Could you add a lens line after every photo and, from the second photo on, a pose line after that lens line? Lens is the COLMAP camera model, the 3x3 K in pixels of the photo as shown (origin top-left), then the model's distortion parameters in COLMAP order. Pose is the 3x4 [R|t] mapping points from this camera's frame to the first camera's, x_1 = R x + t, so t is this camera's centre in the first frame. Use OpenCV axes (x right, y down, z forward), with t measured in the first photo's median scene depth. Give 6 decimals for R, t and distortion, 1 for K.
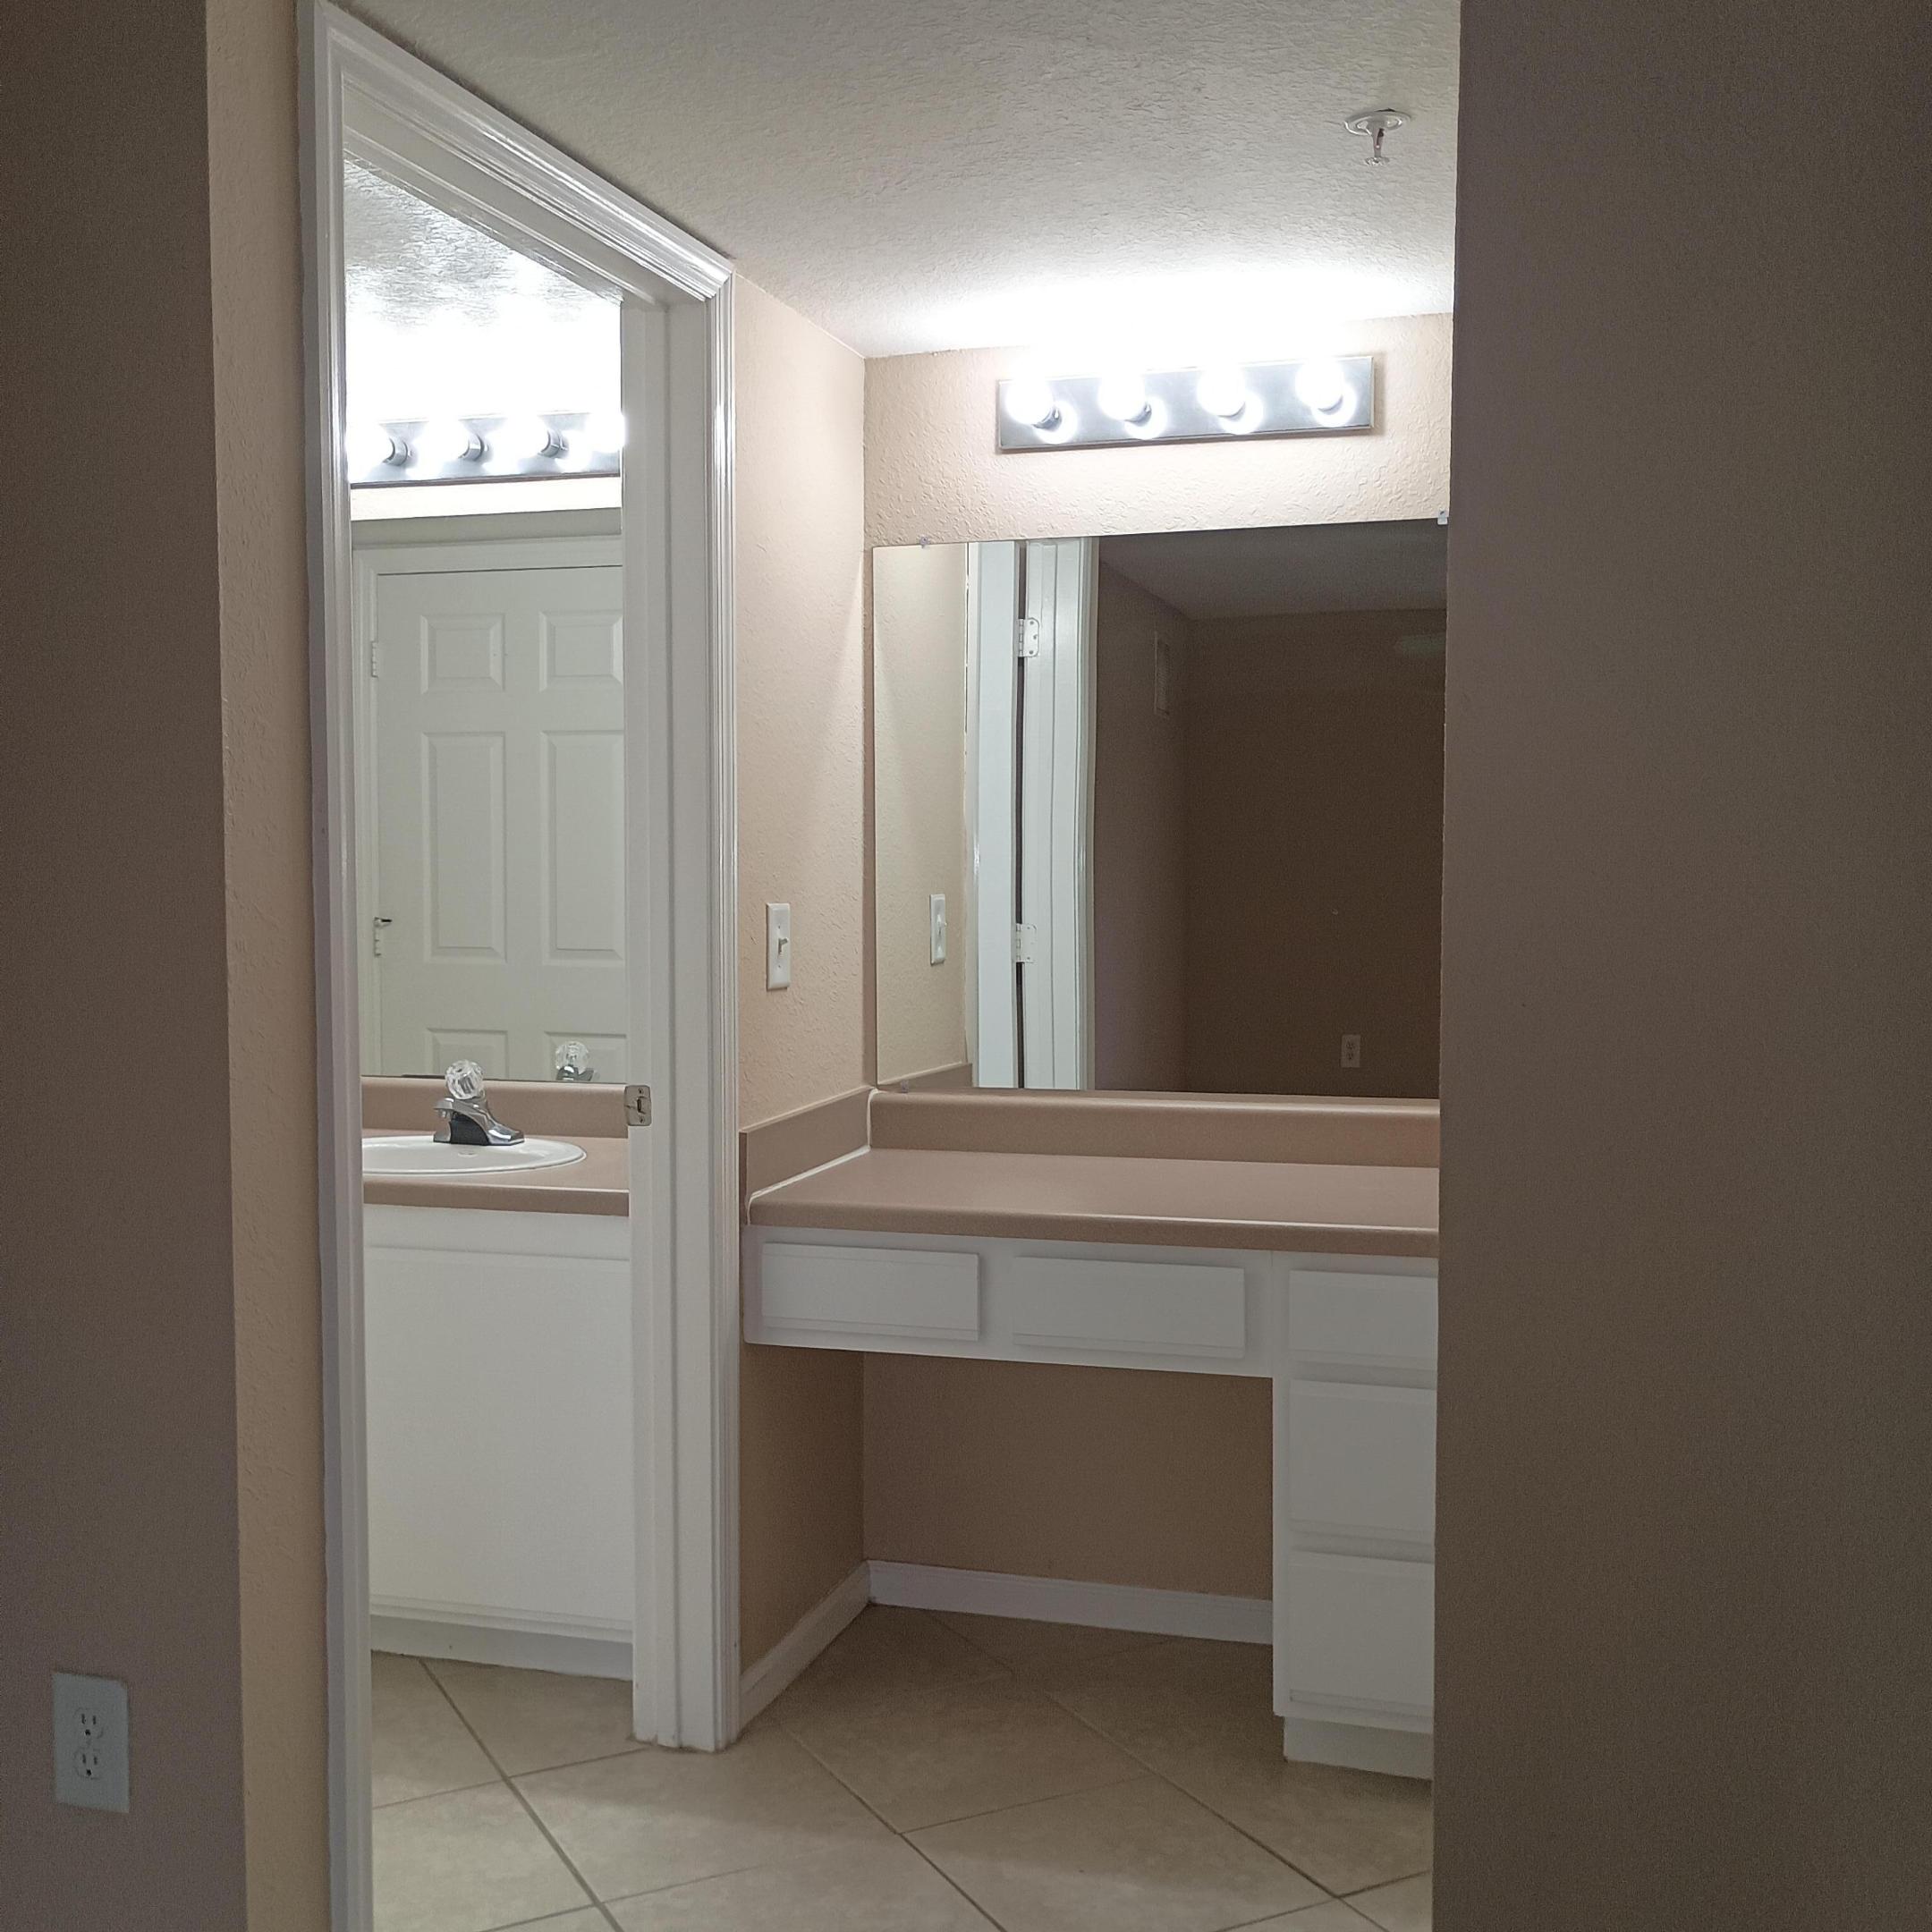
lens RADIAL K [[2140.6, 0, 962.0], [0, 2140.6, 961.0], [0, 0, 1]] dist [0.051116, -0.055159]
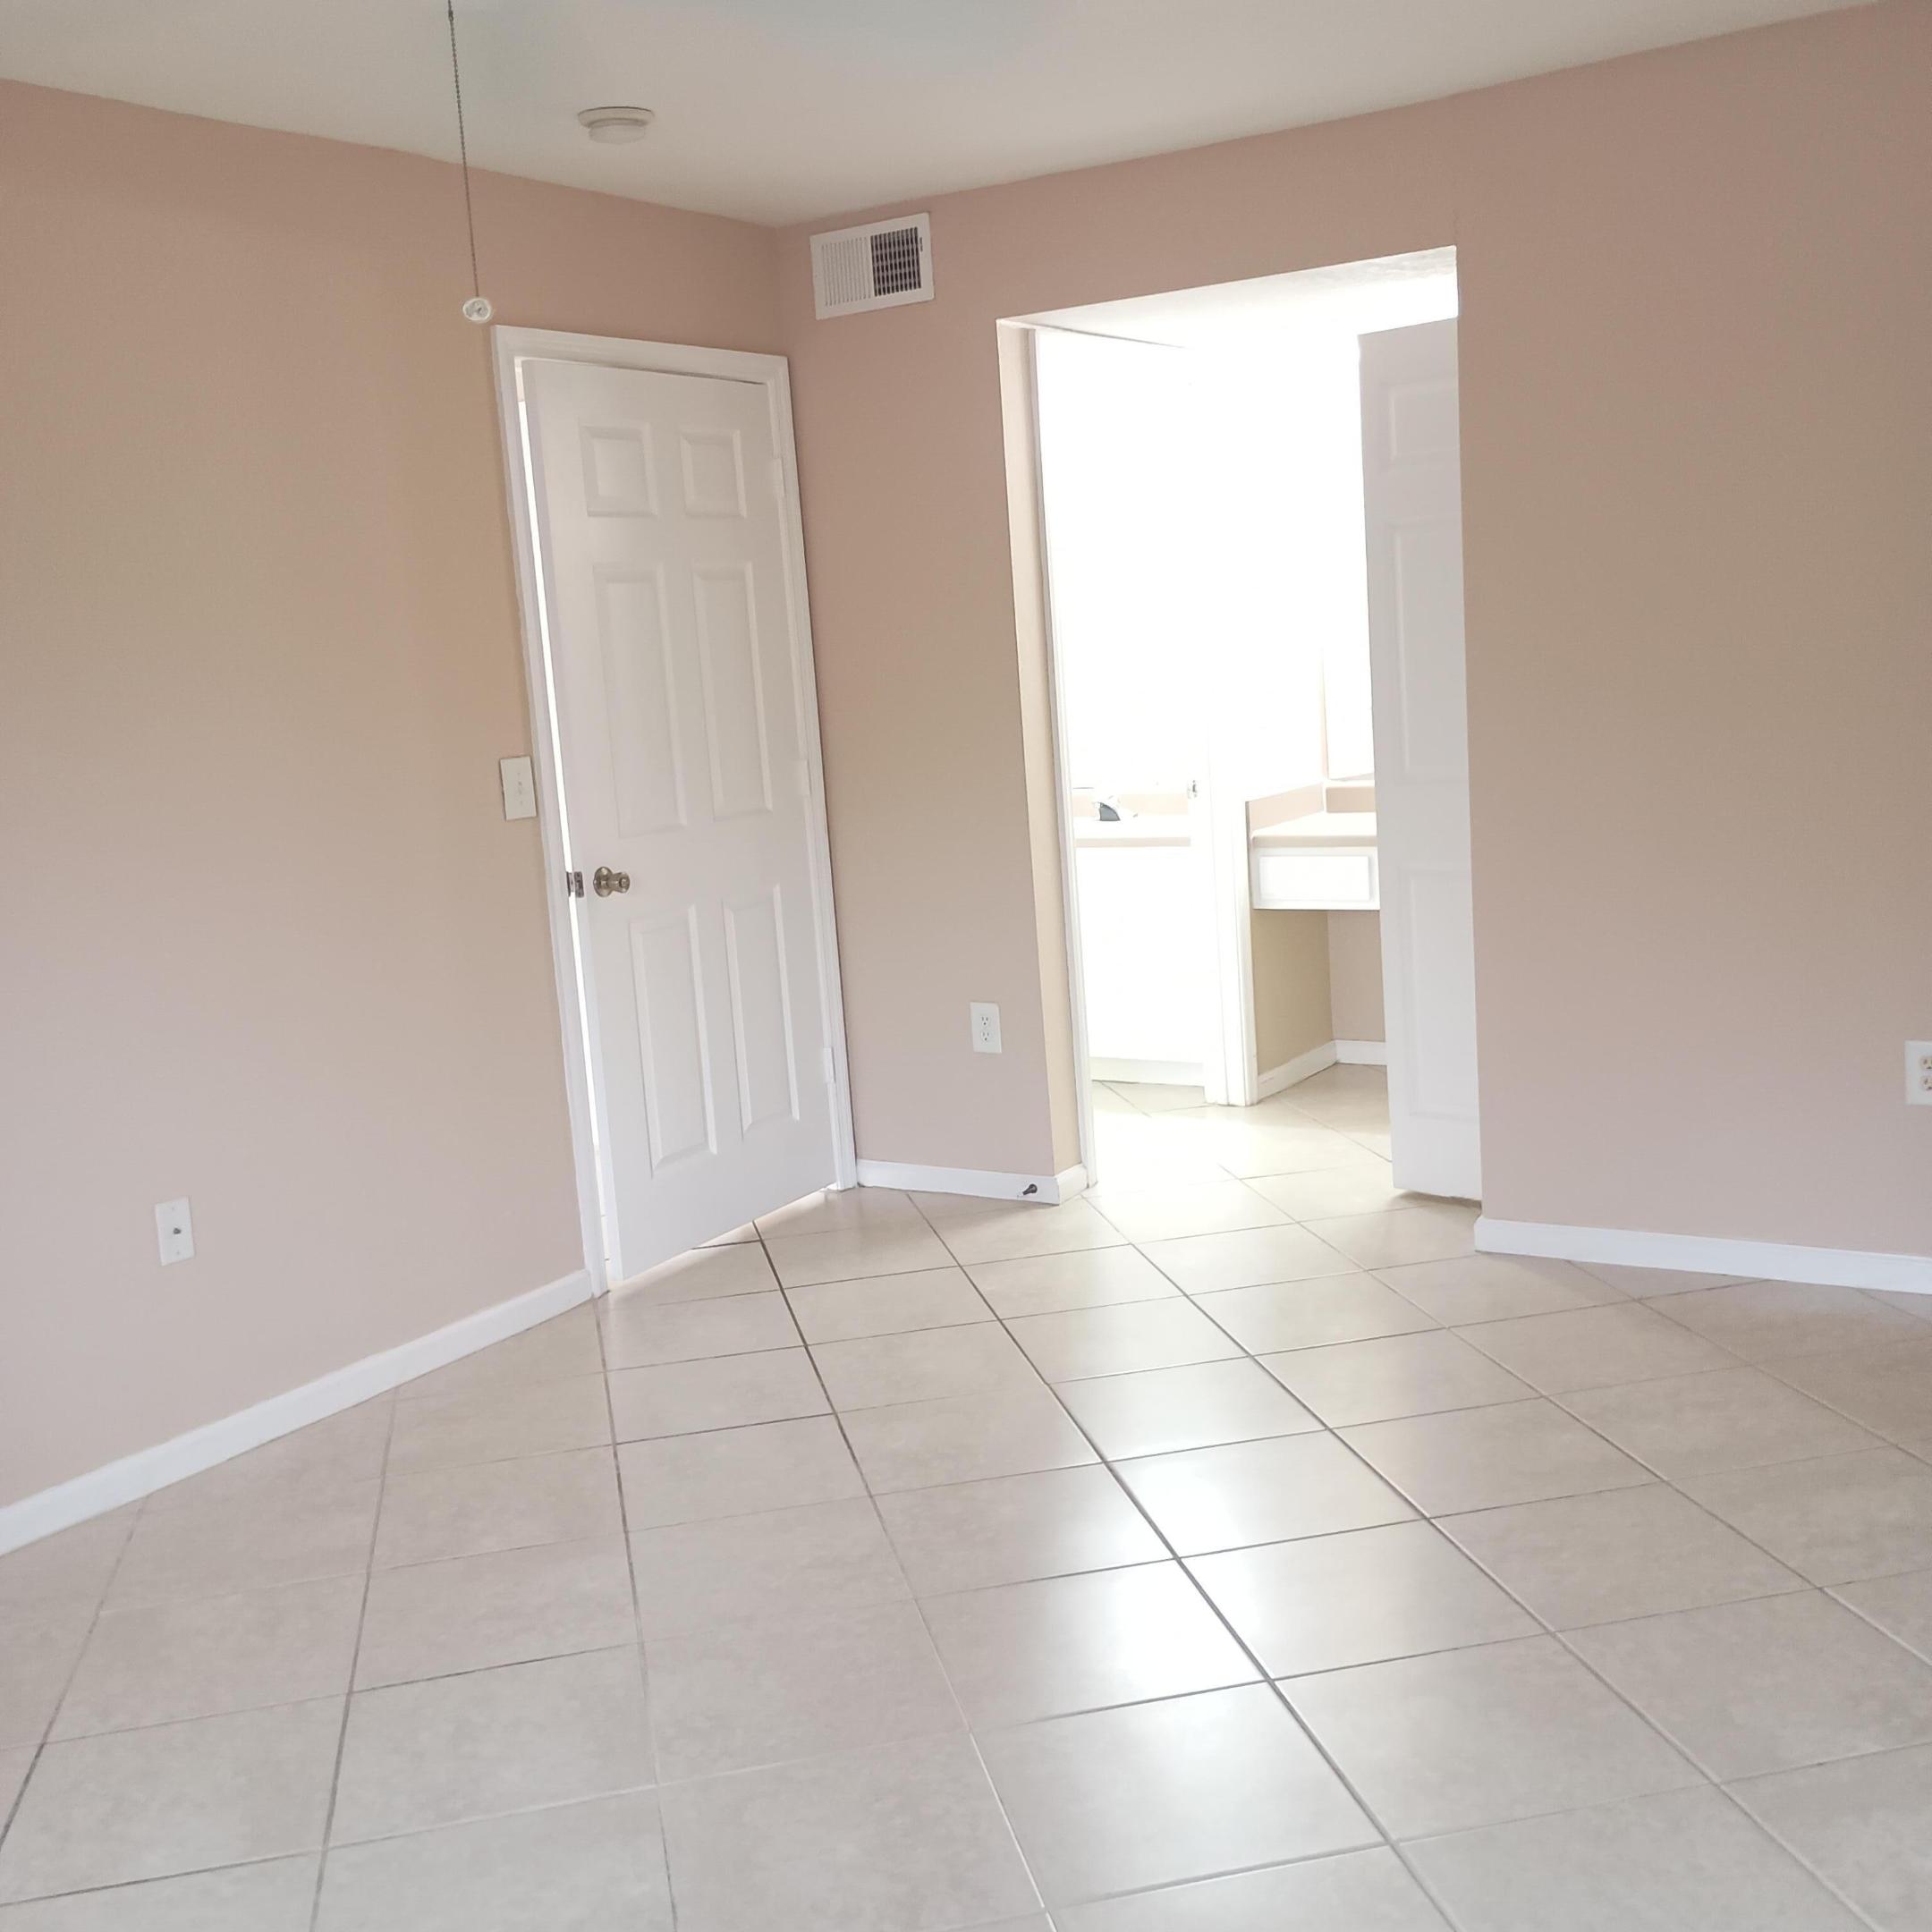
lens RADIAL K [[2140.6, 0, 962.0], [0, 2140.6, 961.0], [0, 0, 1]] dist [0.051116, -0.055159]
pose [[0.958754, -0.022943, -0.283310, 0.200092], [0.054961, 0.992890, 0.105587, 0.003477], [0.278873, -0.116803, 0.953198, -0.960596]]
